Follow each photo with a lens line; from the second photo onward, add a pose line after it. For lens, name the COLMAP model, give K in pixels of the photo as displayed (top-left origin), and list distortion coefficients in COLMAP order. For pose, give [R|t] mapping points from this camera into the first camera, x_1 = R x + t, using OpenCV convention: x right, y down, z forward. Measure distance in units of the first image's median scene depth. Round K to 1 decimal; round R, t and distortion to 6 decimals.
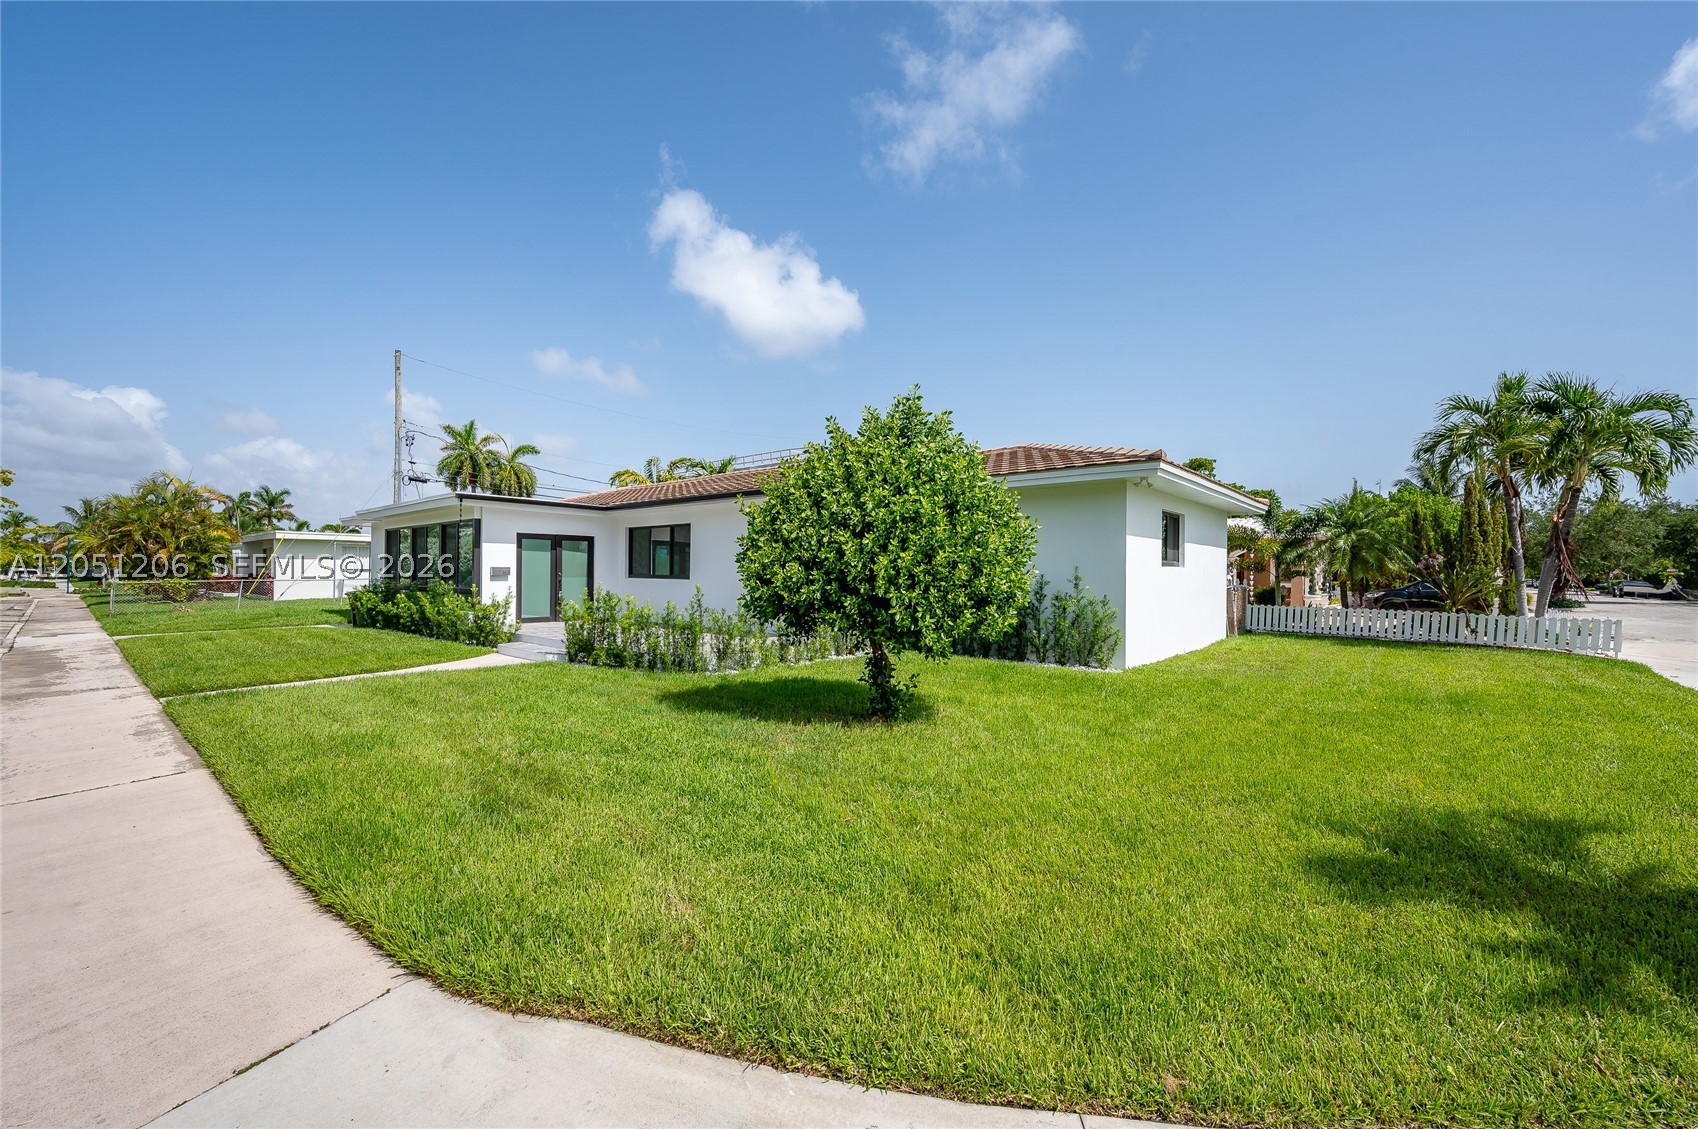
lens RADIAL K [[691.3, 0, 849.0], [0, 691.3, 564.5], [0, 0, 1]] dist [-0.000868, -0.000088]
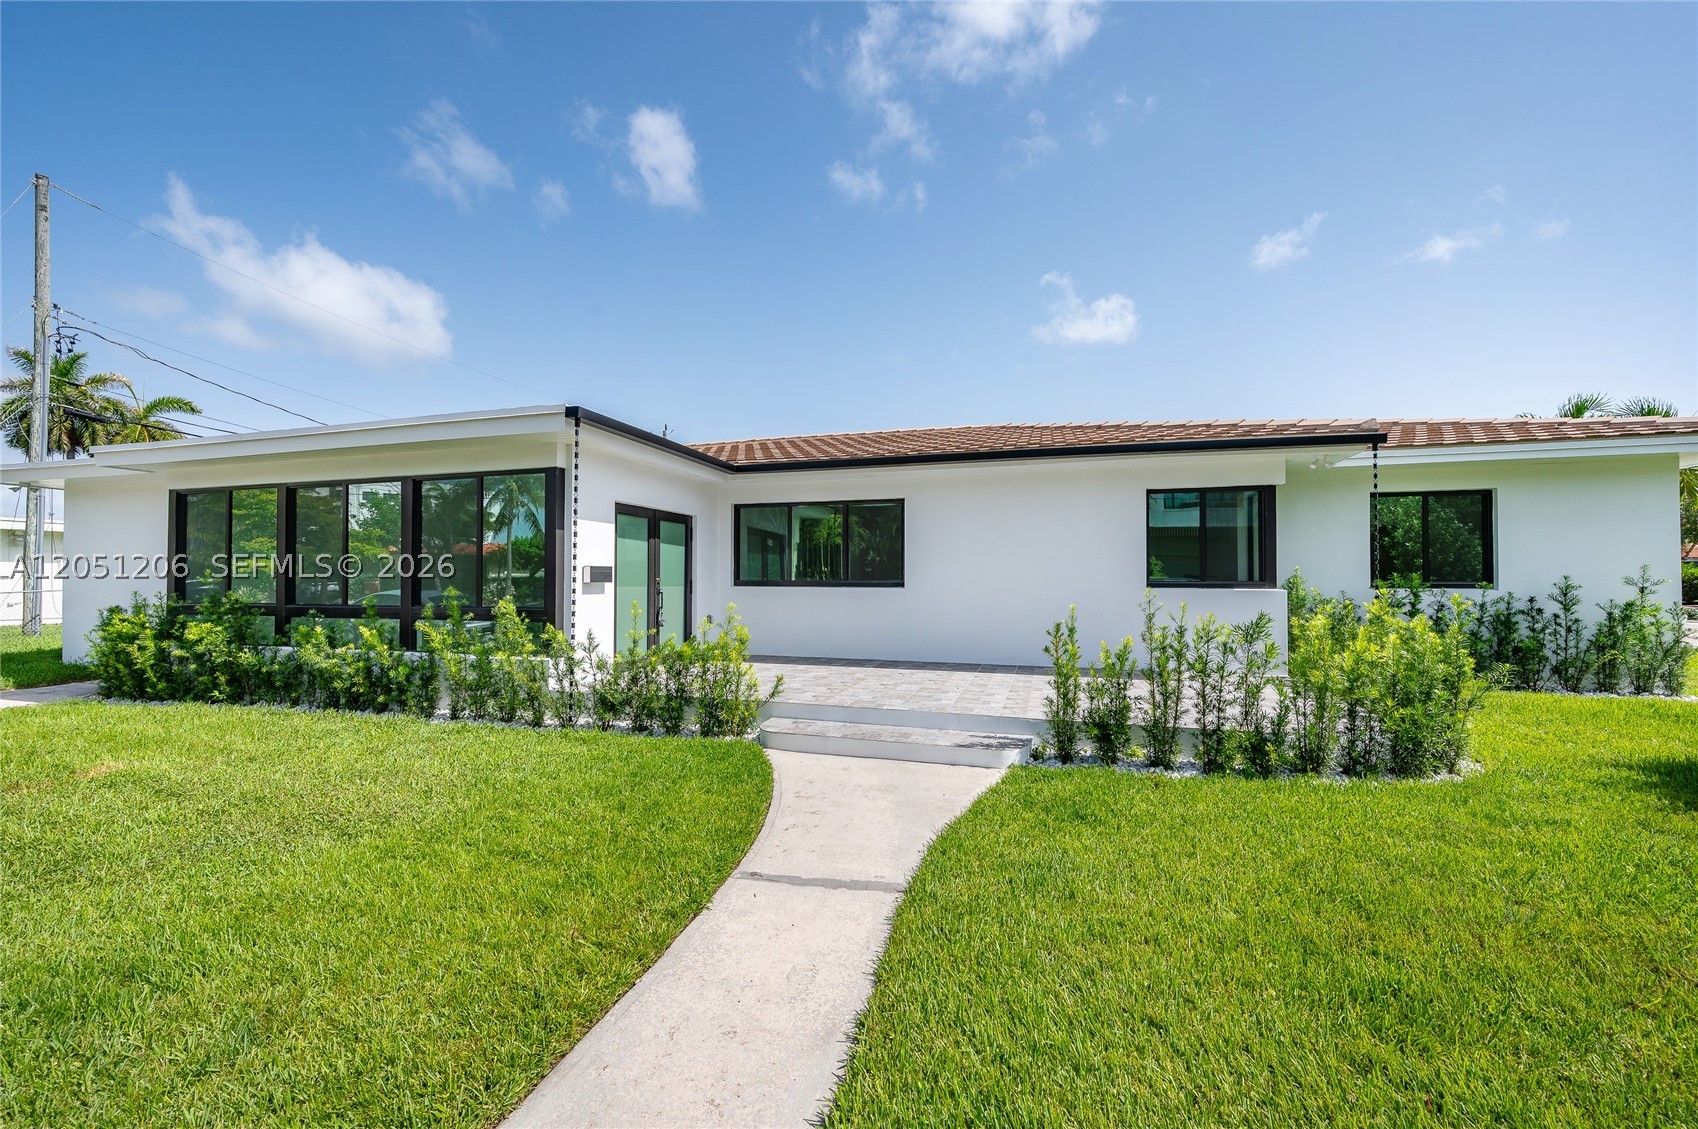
lens RADIAL K [[691.3, 0, 849.0], [0, 691.3, 564.5], [0, 0, 1]] dist [-0.000868, -0.000088]
pose [[0.913909, 0.007249, 0.405854, -0.505498], [-0.000697, 0.999867, -0.016291, 0.009617], [-0.405919, 0.014606, 0.913793, 0.429771]]
